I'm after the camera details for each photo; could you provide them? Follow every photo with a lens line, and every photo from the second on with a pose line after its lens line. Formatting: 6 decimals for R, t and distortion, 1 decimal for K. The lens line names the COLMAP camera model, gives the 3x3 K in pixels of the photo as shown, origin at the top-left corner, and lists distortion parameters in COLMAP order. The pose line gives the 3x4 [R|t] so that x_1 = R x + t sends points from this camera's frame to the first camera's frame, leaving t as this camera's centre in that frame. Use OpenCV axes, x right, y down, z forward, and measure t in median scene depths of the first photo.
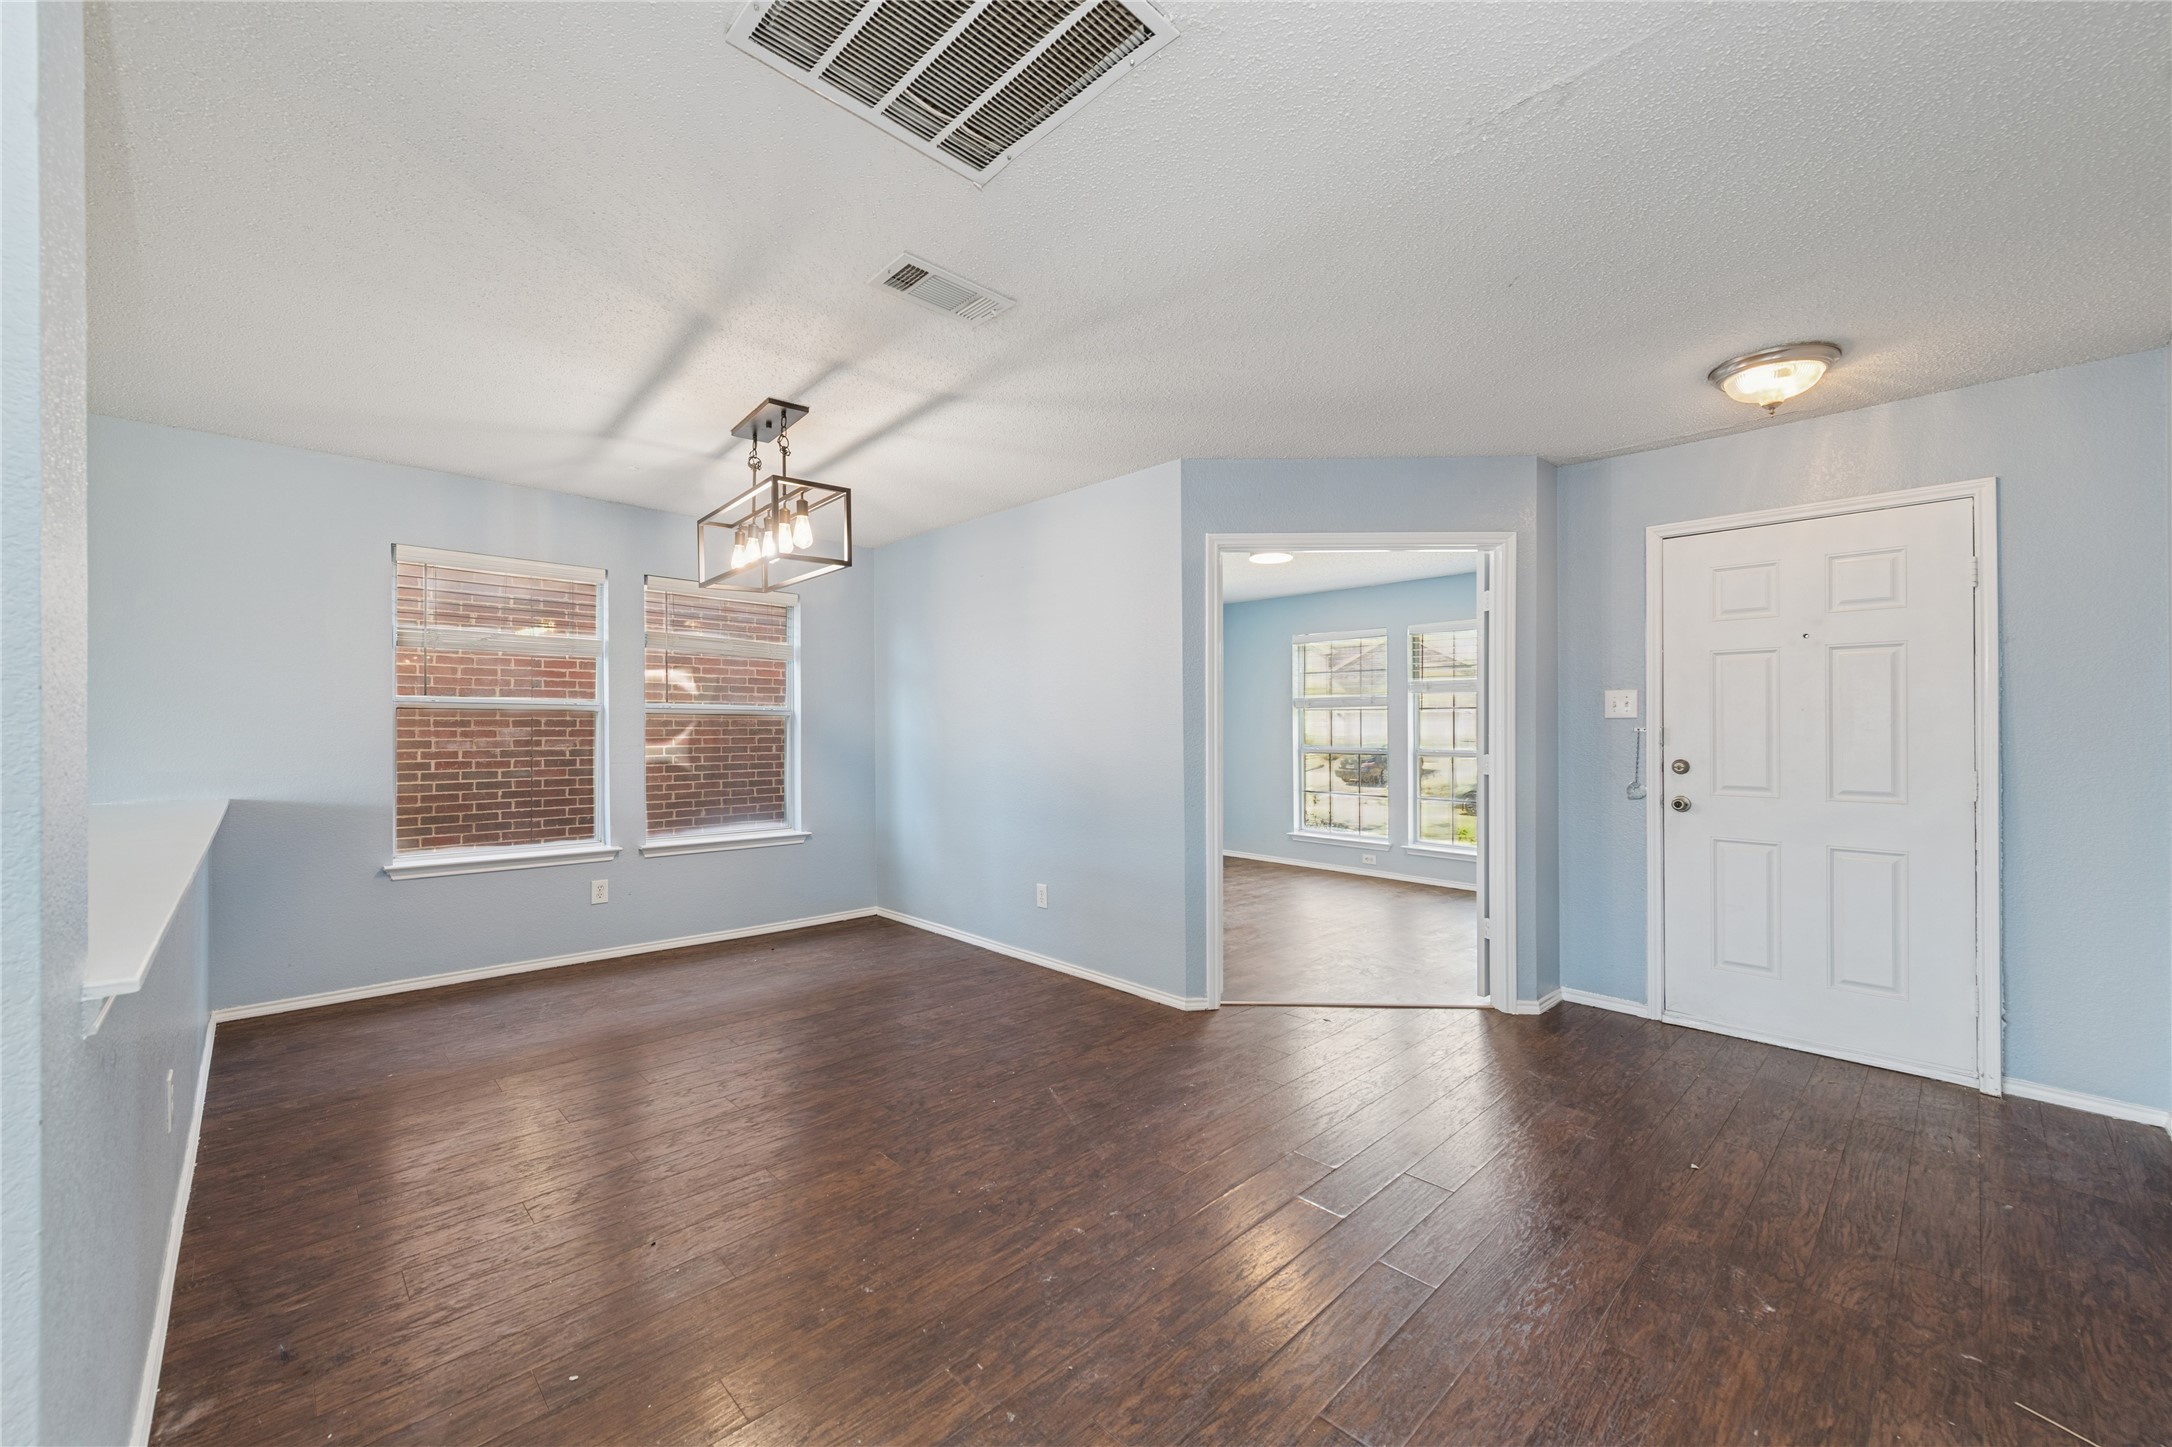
lens RADIAL K [[853.6, 0, 1076.0], [0, 853.6, 724.2], [0, 0, 1]] dist [0.009400, -0.002875]
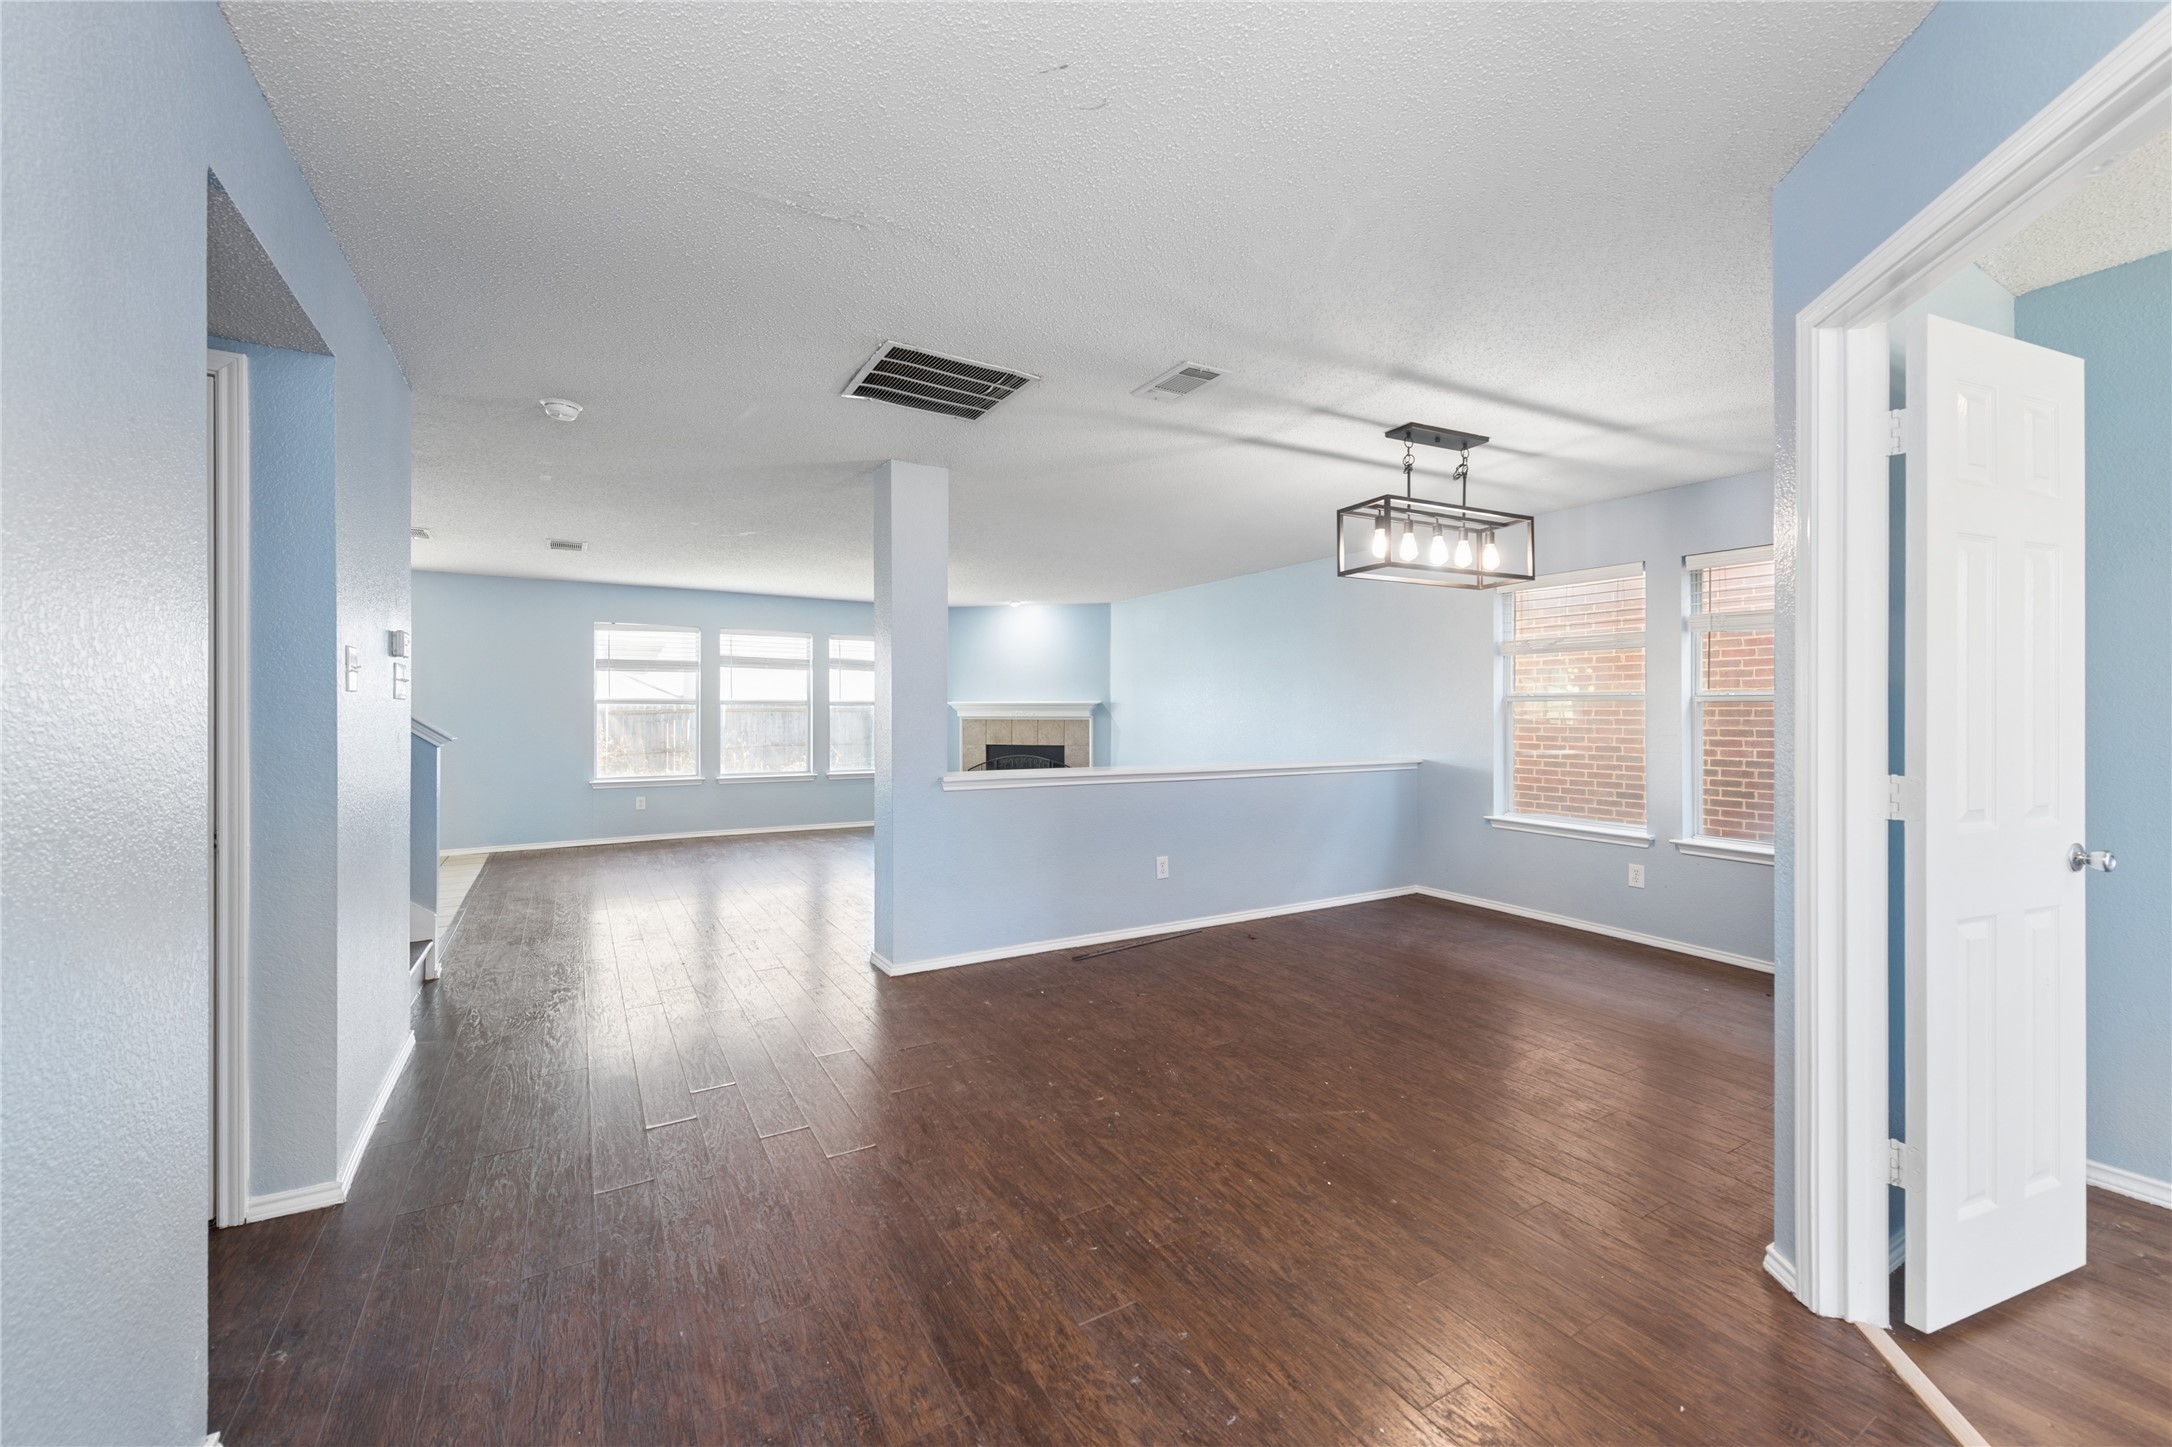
lens RADIAL K [[853.6, 0, 1095.2], [0, 853.6, 716.9], [0, 0, 1]] dist [0.009400, -0.002875]
pose [[-0.220252, 0.000232, -0.975443, 0.854410], [-0.001212, 0.999999, 0.000512, 0.006737], [0.975442, 0.001295, -0.220252, 0.857367]]
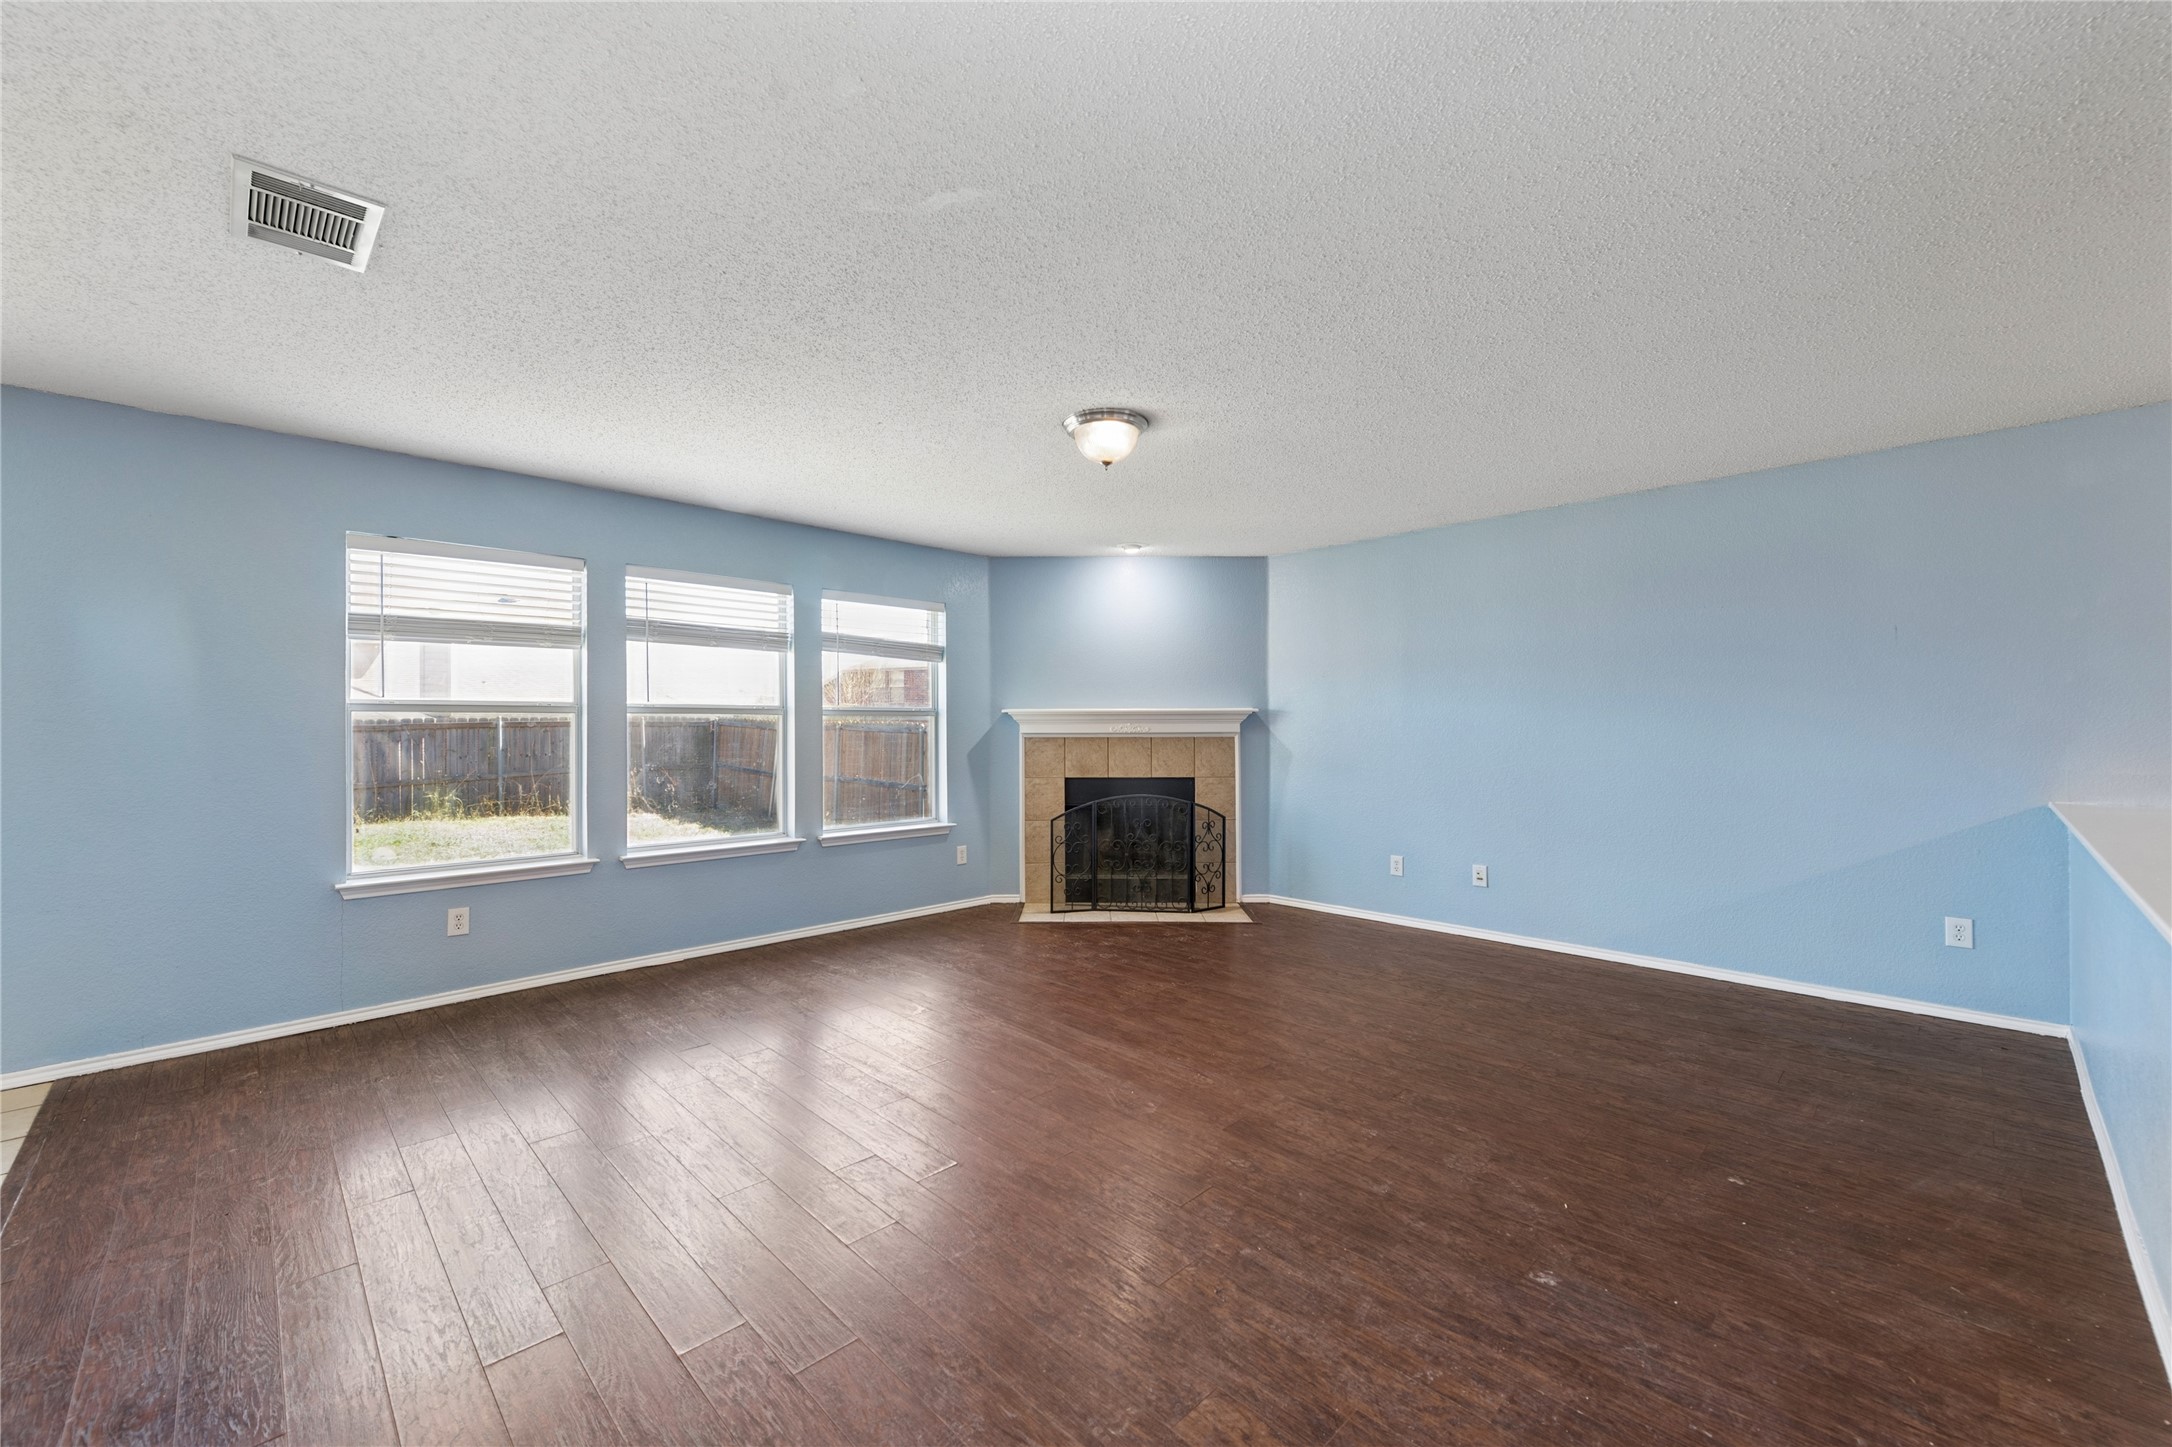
lens RADIAL K [[853.6, 0, 1087.6], [0, 853.6, 725.8], [0, 0, 1]] dist [0.009400, -0.002875]
pose [[0.026624, 0.005346, -0.999631, 0.792950], [-0.000644, 0.999986, 0.005331, 0.005202], [0.999645, 0.000501, 0.026627, 0.791308]]
